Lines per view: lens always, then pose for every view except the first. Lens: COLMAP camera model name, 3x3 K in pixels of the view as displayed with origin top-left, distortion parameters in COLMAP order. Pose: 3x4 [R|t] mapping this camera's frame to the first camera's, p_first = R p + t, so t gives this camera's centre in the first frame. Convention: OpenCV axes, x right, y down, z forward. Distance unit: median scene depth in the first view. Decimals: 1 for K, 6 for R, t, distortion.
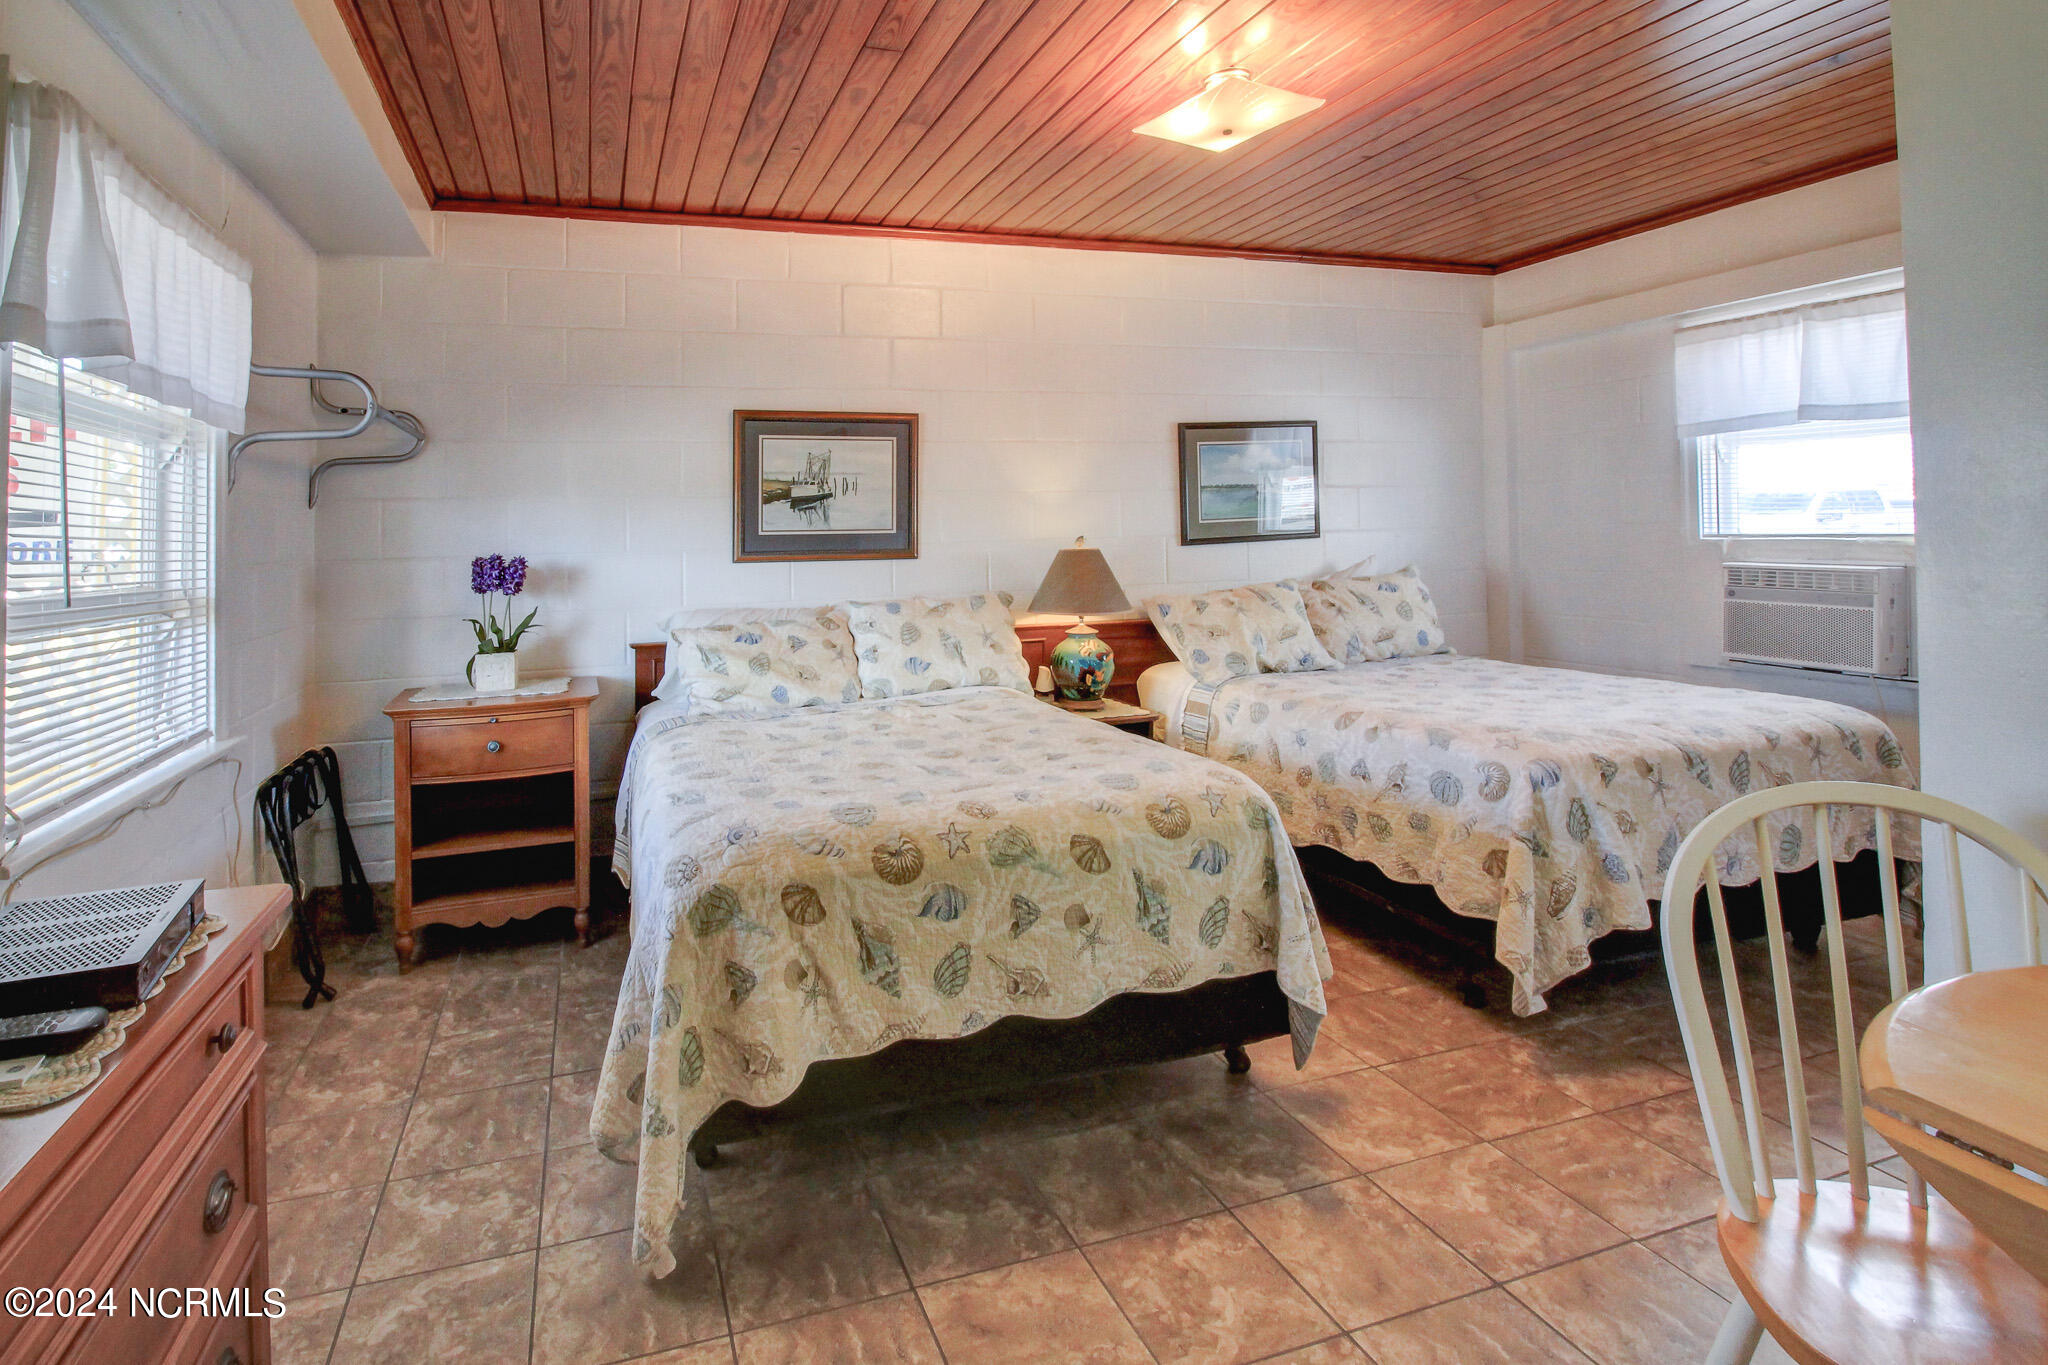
lens RADIAL K [[931.3, 0, 1018.7], [0, 931.3, 516.9], [0, 0, 1]] dist [-0.000829, -0.005995]
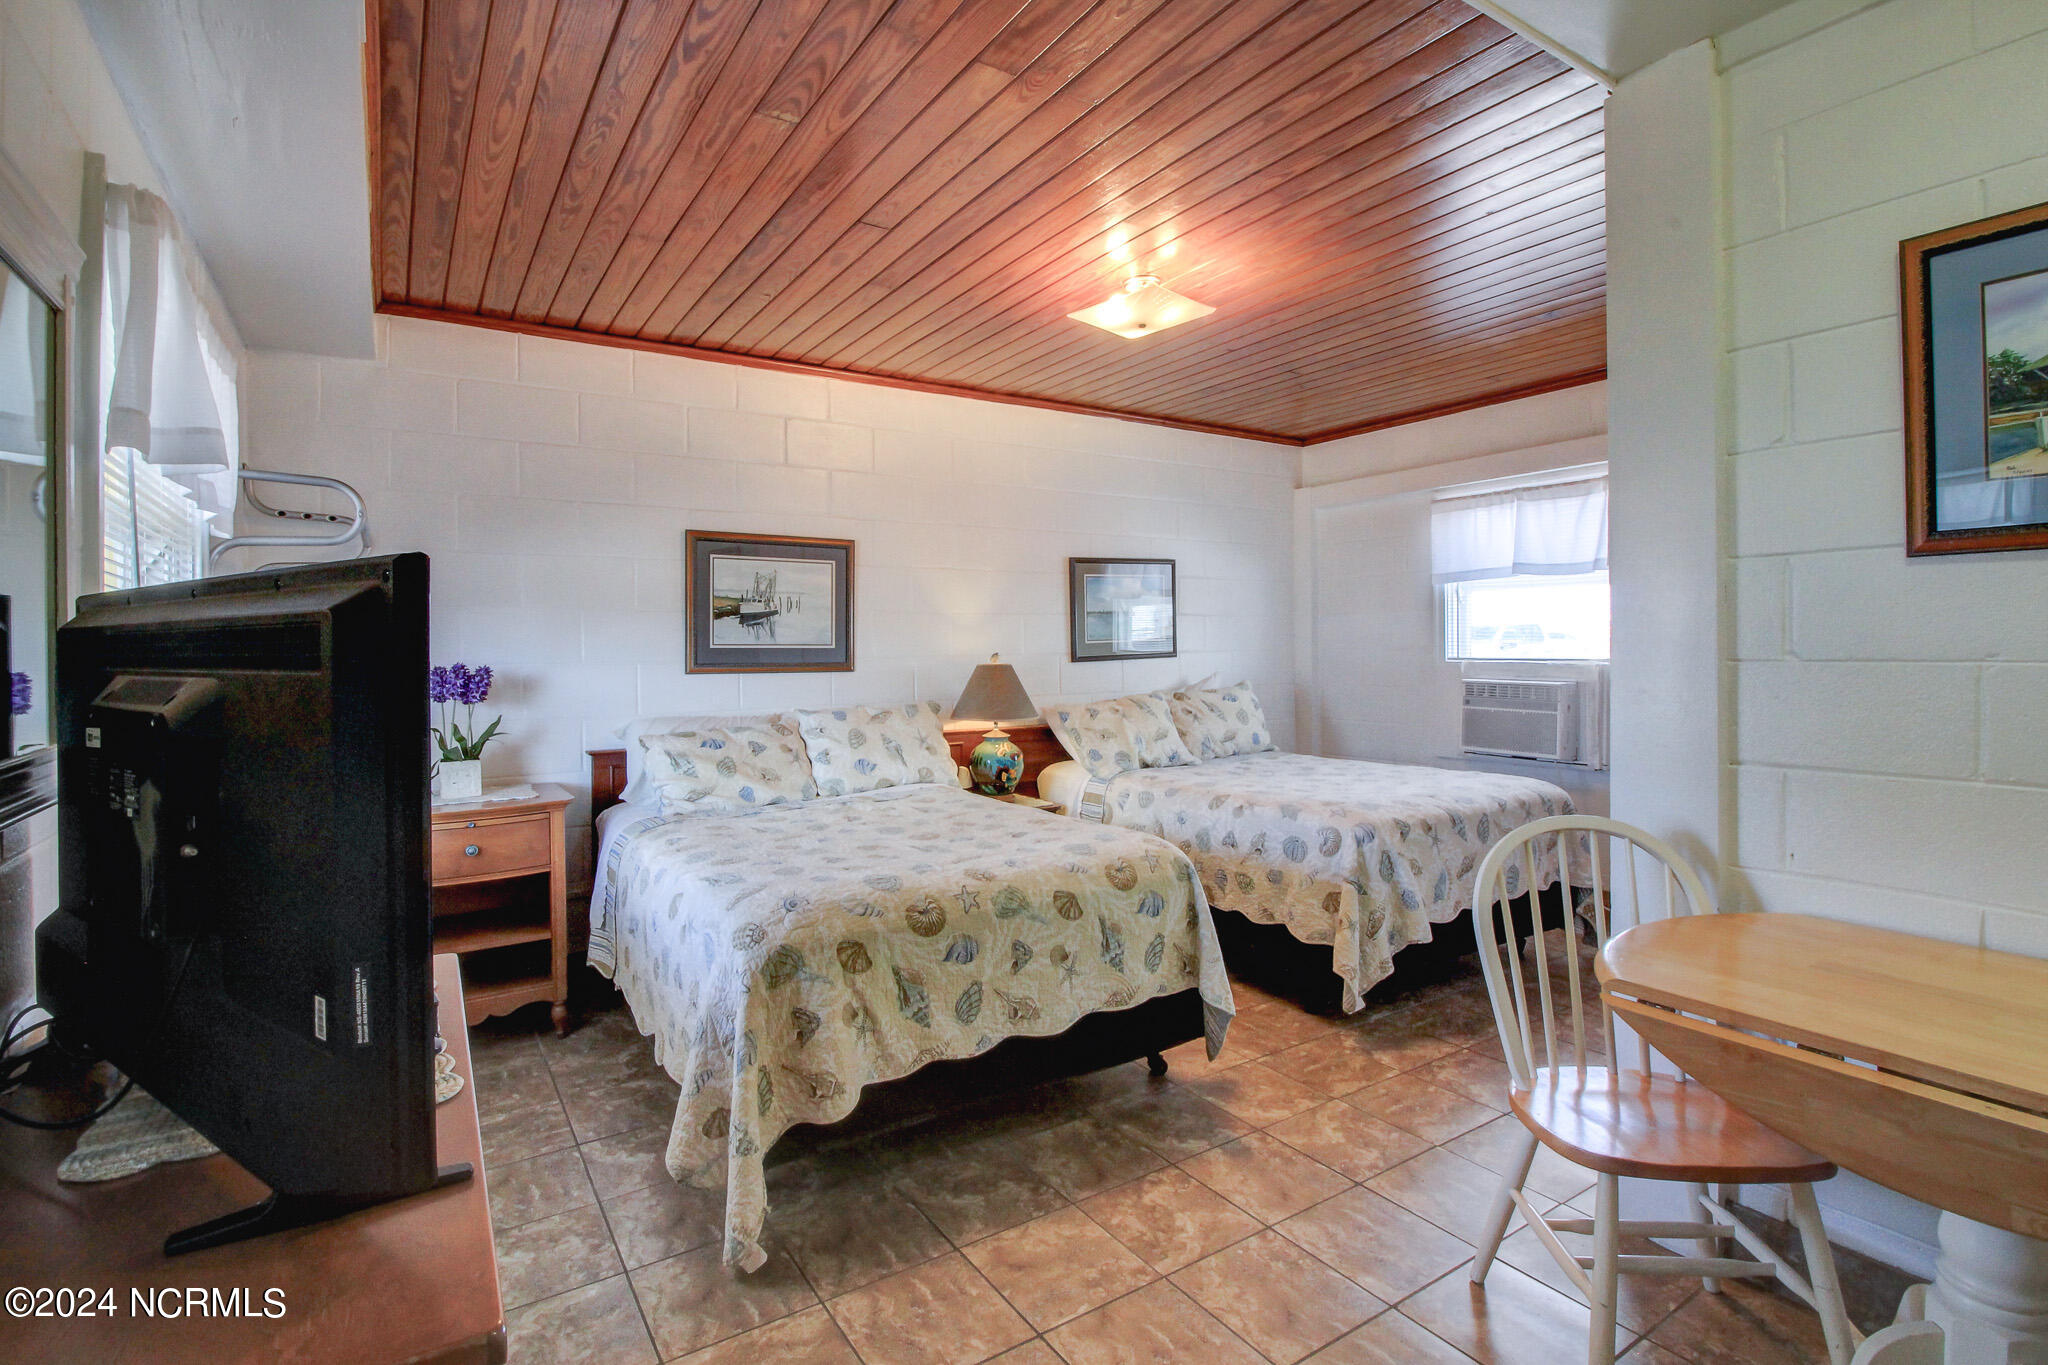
lens RADIAL K [[972.9, 0, 1011.1], [0, 972.9, 643.5], [0, 0, 1]] dist [-0.001073, -0.009728]
pose [[0.961711, 0.015270, 0.273640, -0.303976], [-0.017986, 0.999811, 0.007420, -0.000467], [-0.273475, -0.012058, 0.961804, -0.202347]]
